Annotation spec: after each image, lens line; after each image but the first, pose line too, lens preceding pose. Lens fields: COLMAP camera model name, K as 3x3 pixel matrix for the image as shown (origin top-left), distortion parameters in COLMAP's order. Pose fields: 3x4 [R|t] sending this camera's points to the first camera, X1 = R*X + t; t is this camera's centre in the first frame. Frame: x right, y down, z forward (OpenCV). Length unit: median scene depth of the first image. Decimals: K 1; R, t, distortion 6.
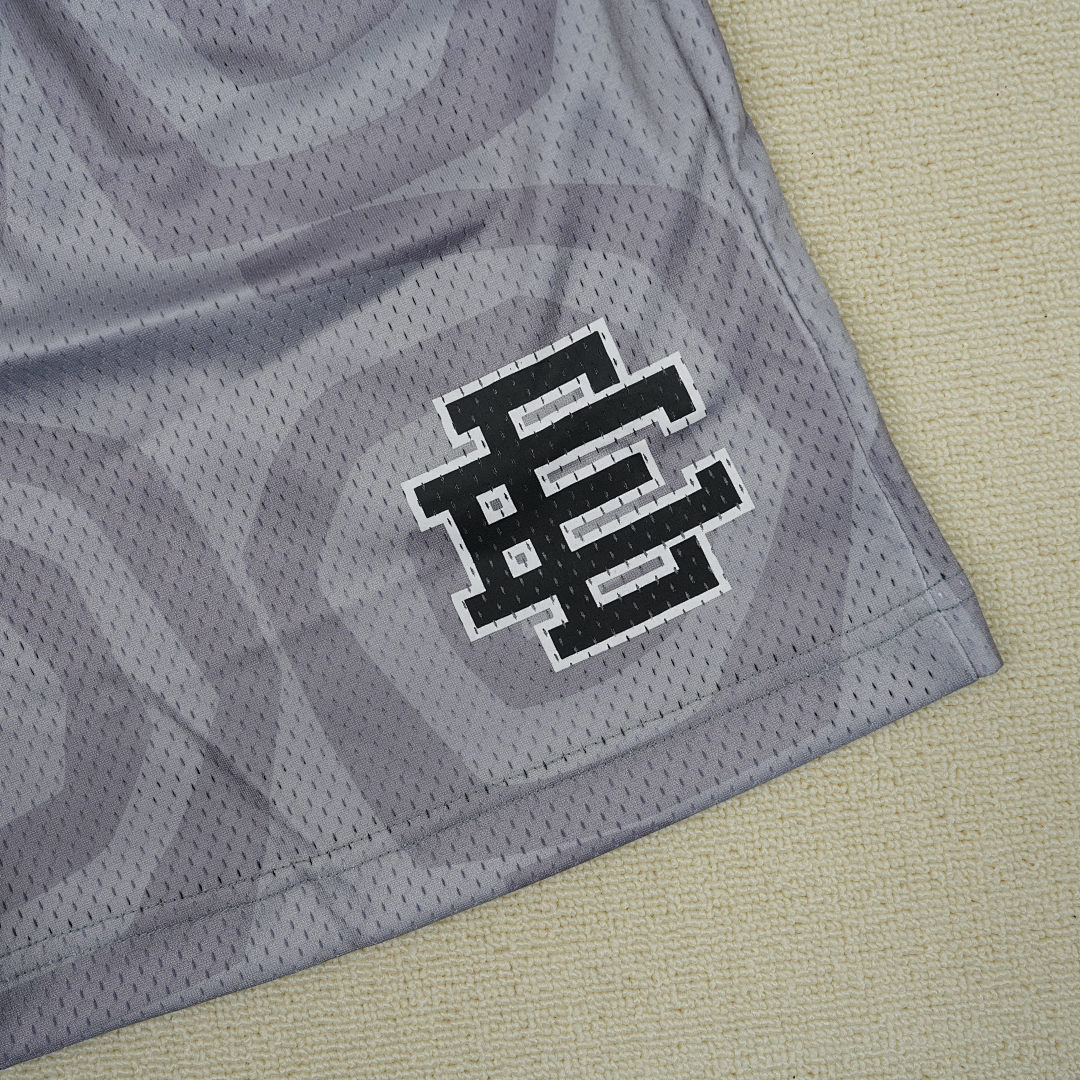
lens RADIAL K [[1210.7, 0, 544.1], [0, 1210.7, 543.6], [0, 0, 1]] dist [-0.008503, 0.000000]
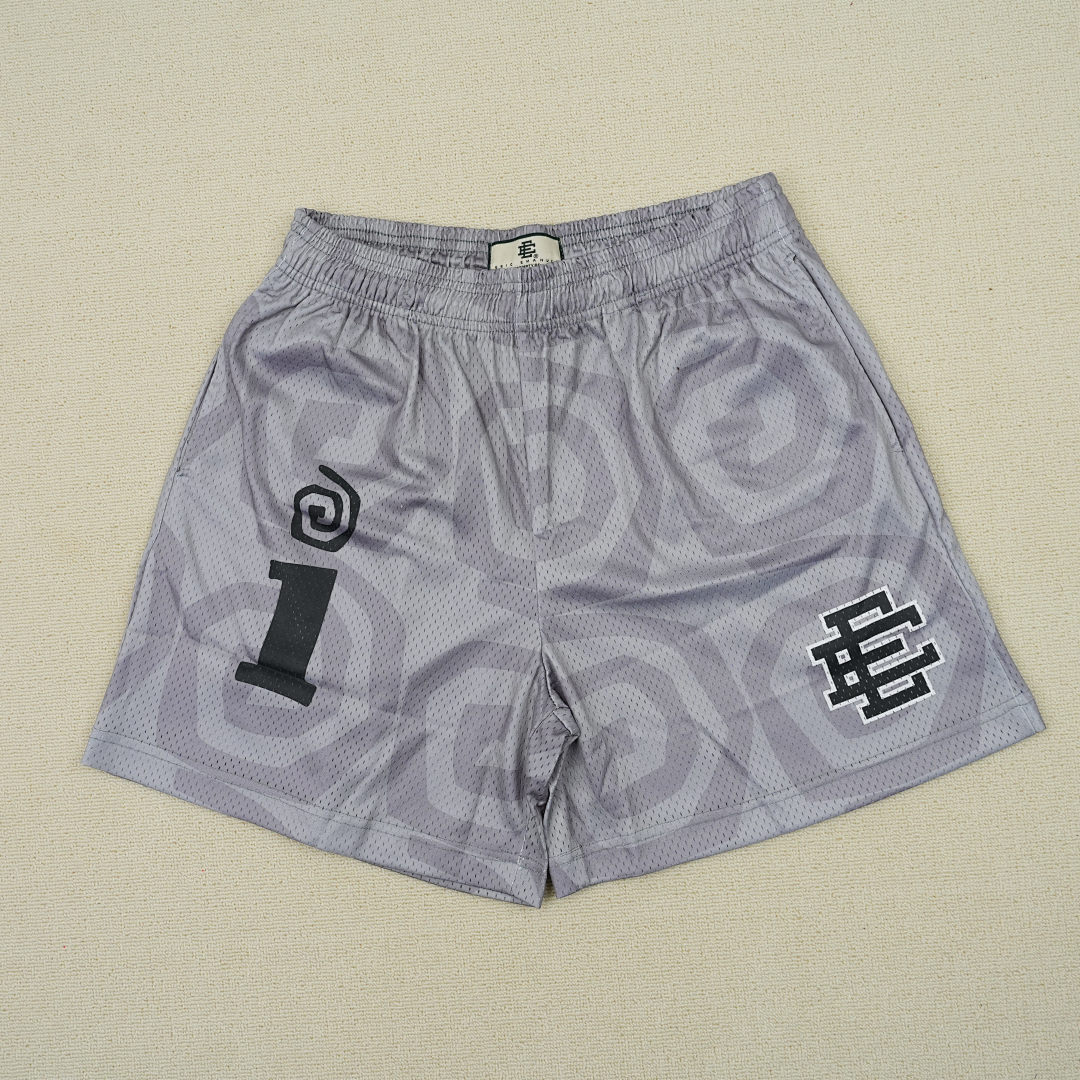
lens RADIAL K [[1210.7, 0, 535.1], [0, 1210.7, 538.6], [0, 0, 1]] dist [-0.008503, 0.000000]
pose [[0.998190, 0.032299, -0.050734, -0.559978], [-0.037844, 0.992938, -0.112439, 0.031640], [0.046744, 0.114155, 0.992363, -1.570601]]
